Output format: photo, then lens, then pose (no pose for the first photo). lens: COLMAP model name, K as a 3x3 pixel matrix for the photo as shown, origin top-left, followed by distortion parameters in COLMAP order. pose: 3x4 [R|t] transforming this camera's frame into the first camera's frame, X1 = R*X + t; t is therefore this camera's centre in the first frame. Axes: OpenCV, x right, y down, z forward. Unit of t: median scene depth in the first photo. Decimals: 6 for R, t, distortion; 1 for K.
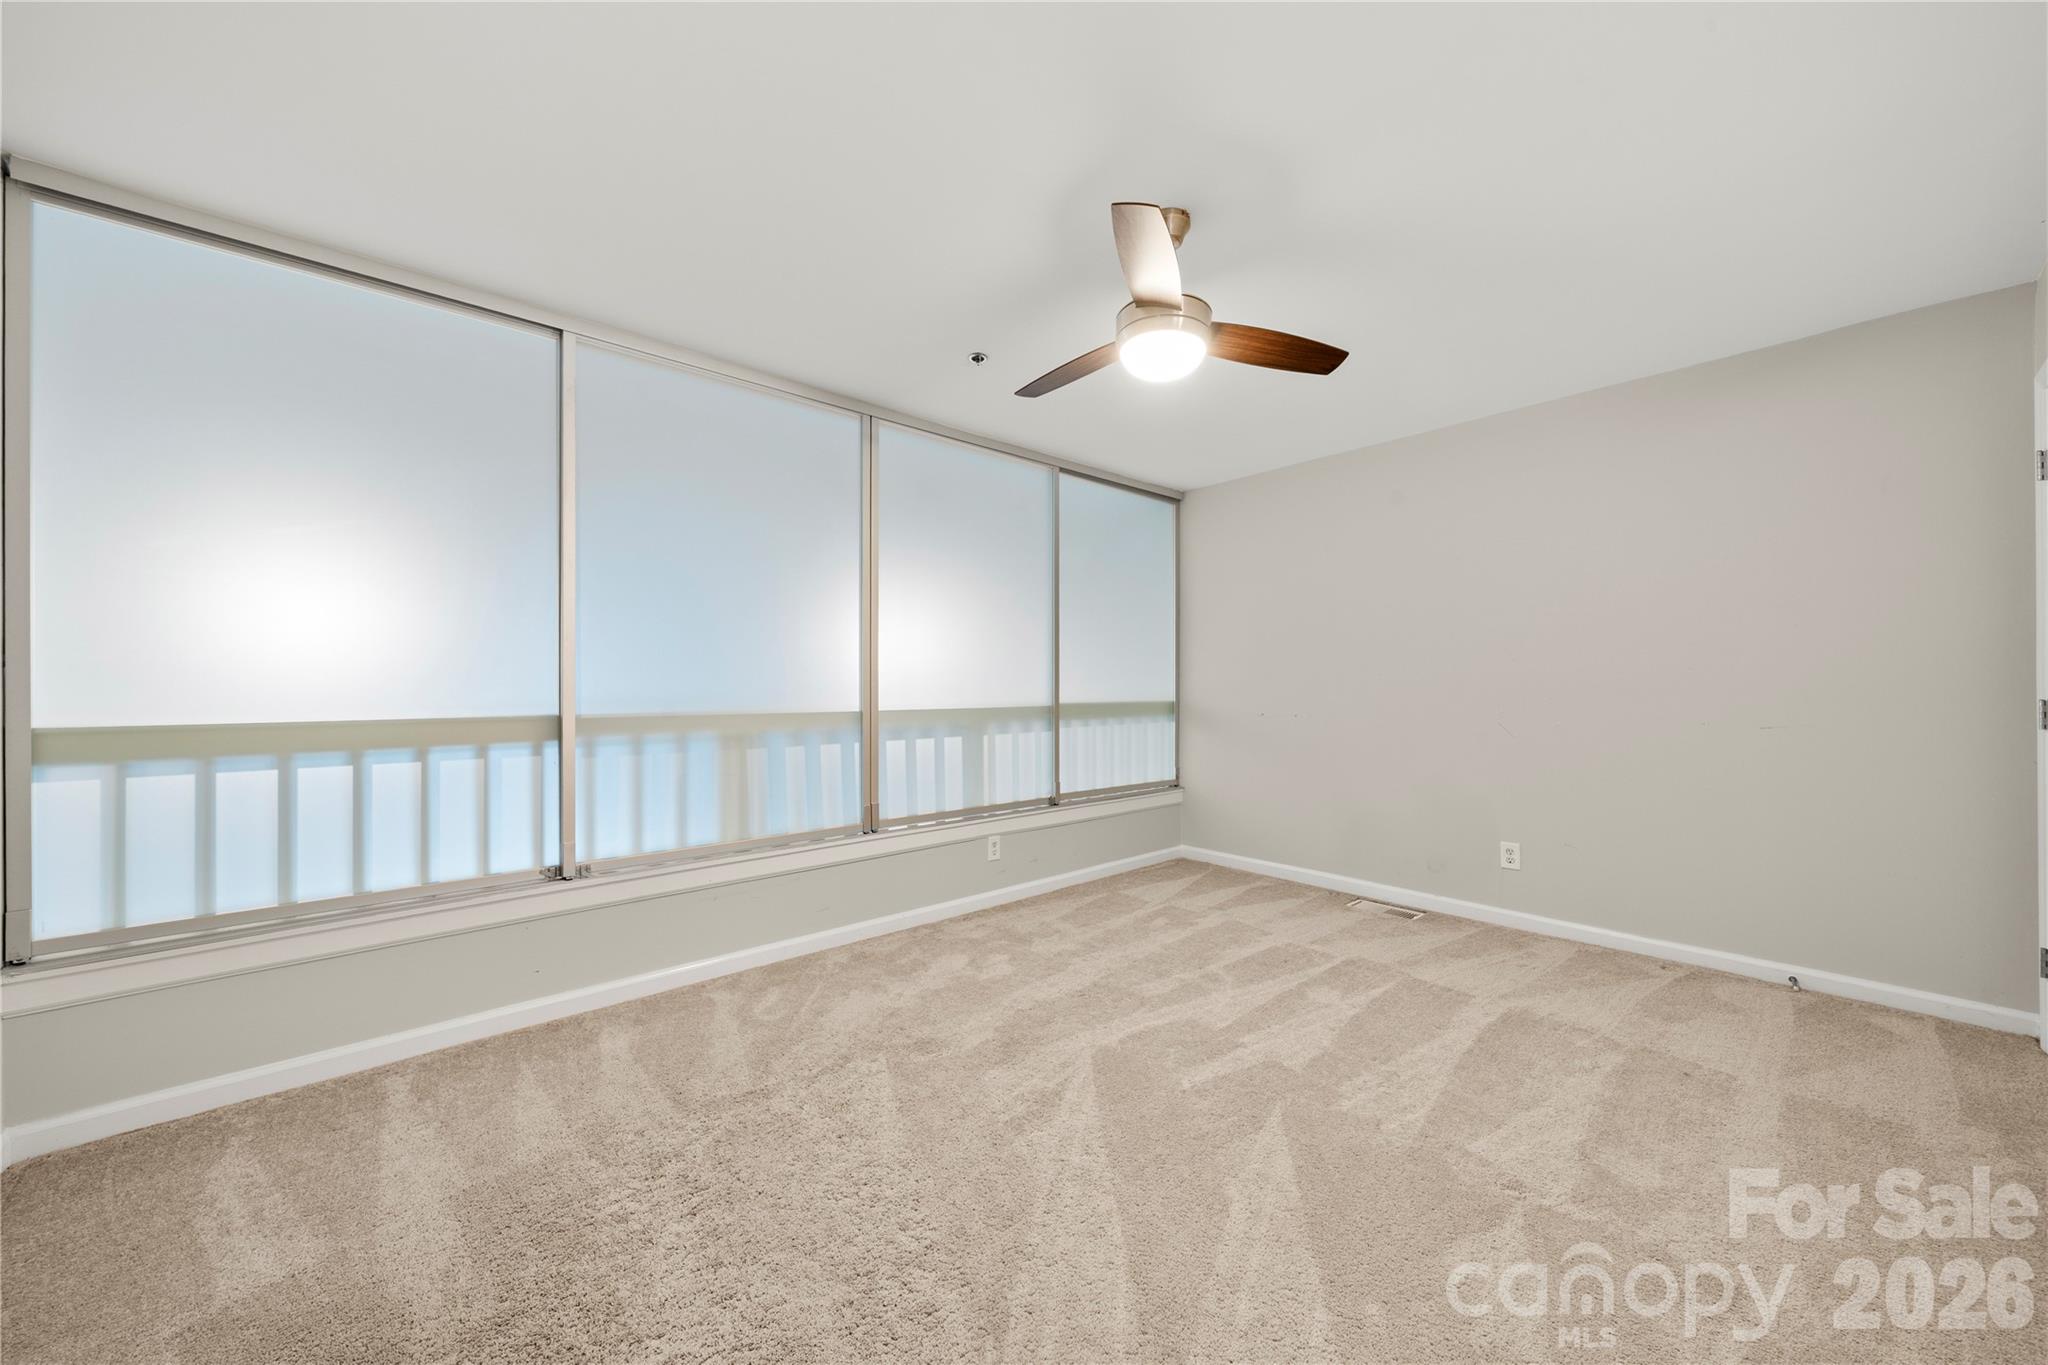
lens RADIAL K [[711.4, 0, 1013.6], [0, 711.4, 680.9], [0, 0, 1]] dist [-0.001233, -0.000335]
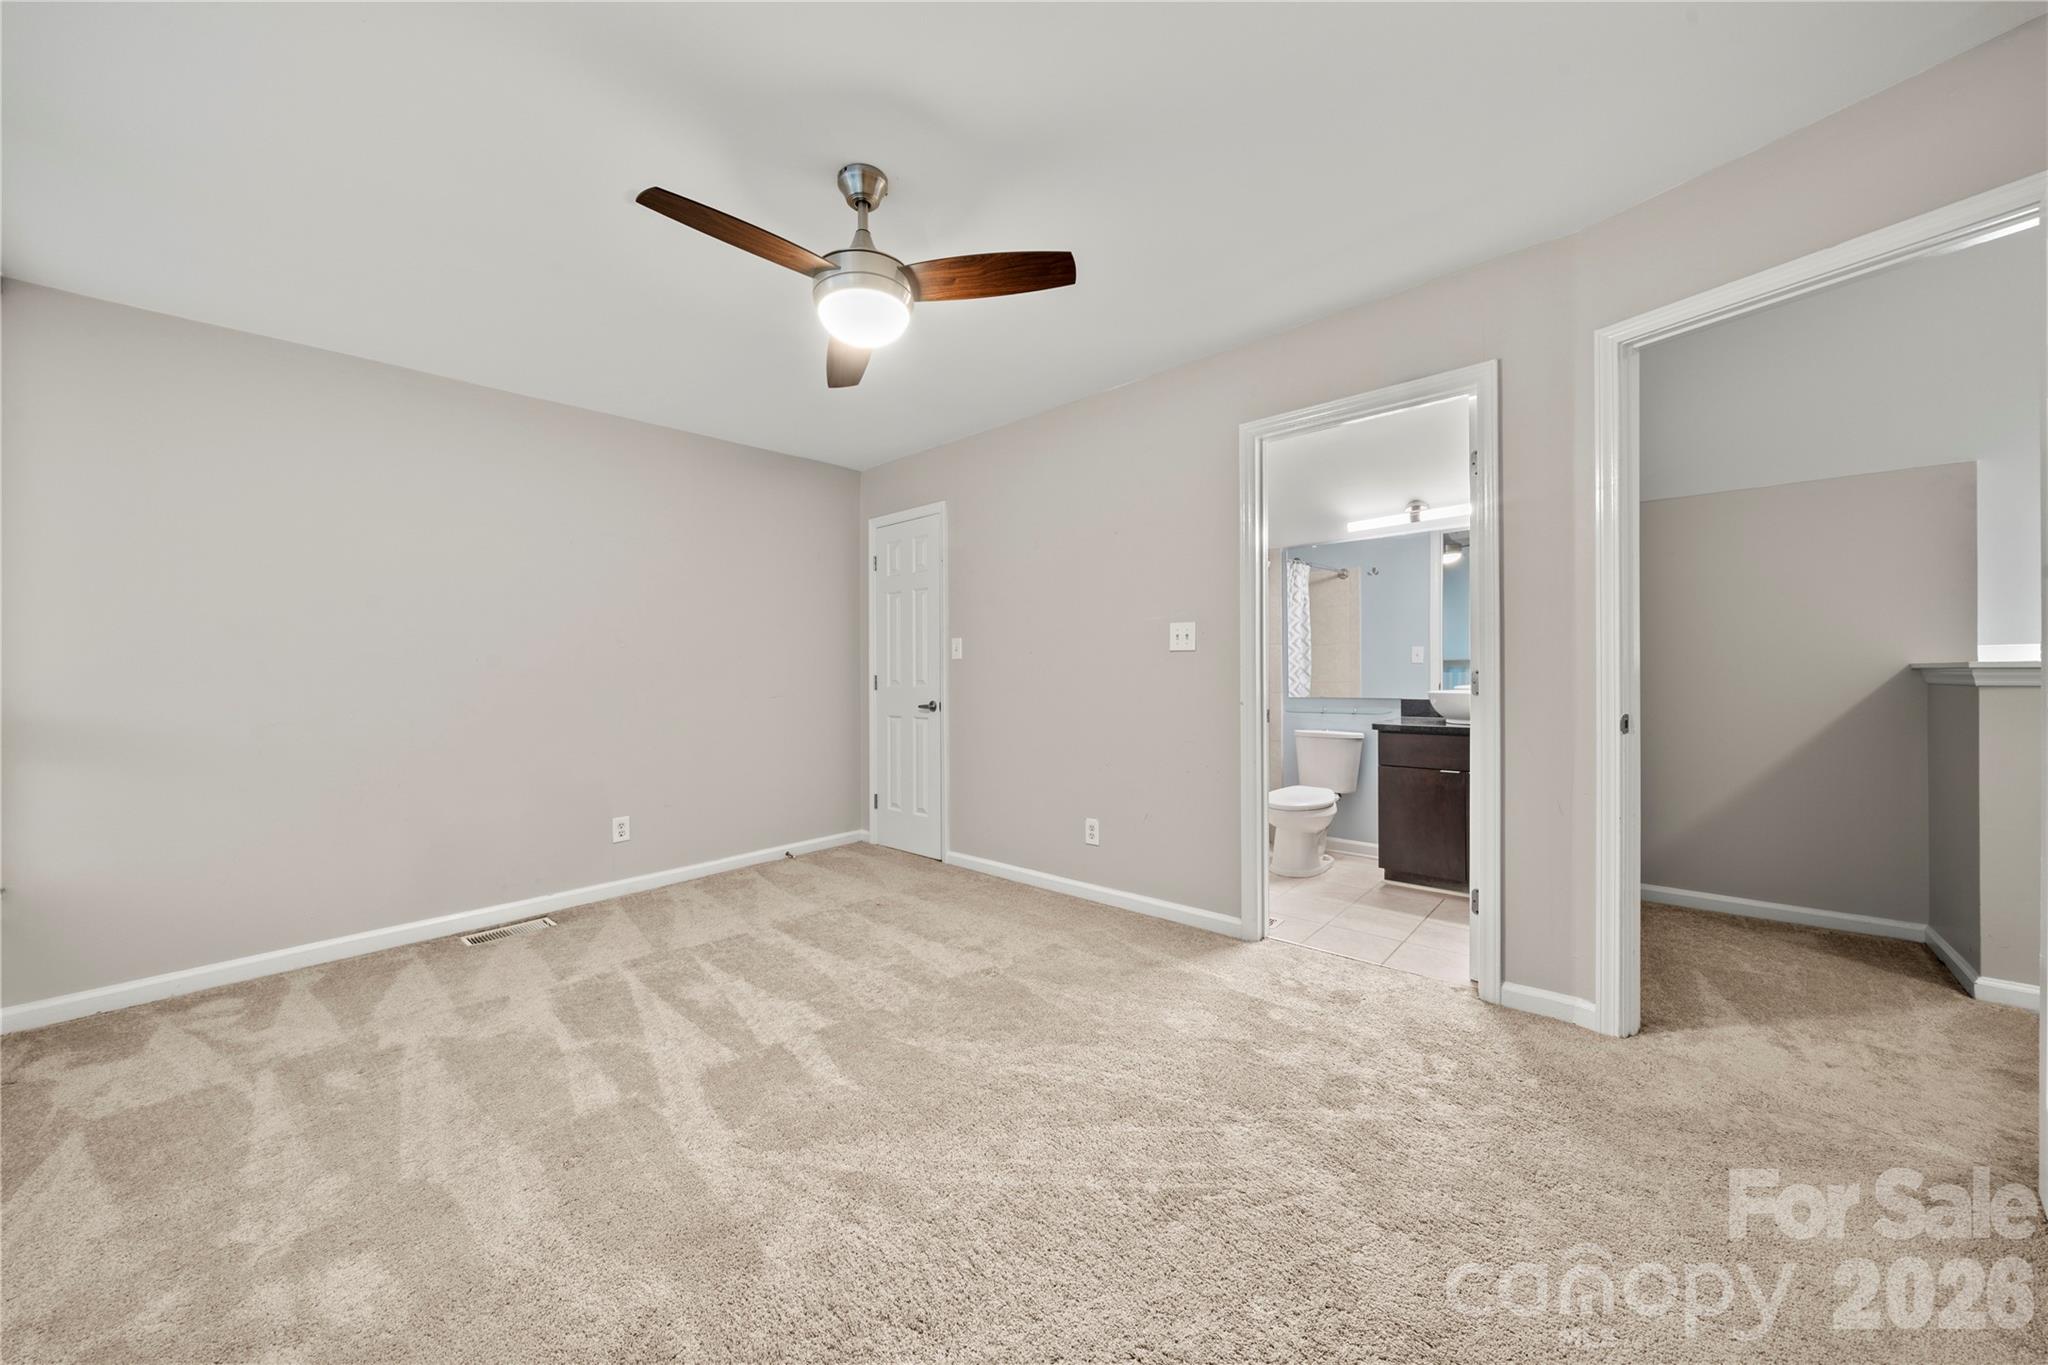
lens RADIAL K [[711.4, 0, 1013.6], [0, 711.4, 673.1], [0, 0, 1]] dist [-0.001233, -0.000335]
pose [[-0.098906, -0.004750, 0.995085, -0.501685], [0.007108, 0.999960, 0.005479, 0.008975], [-0.995071, 0.007615, -0.098868, 0.595524]]
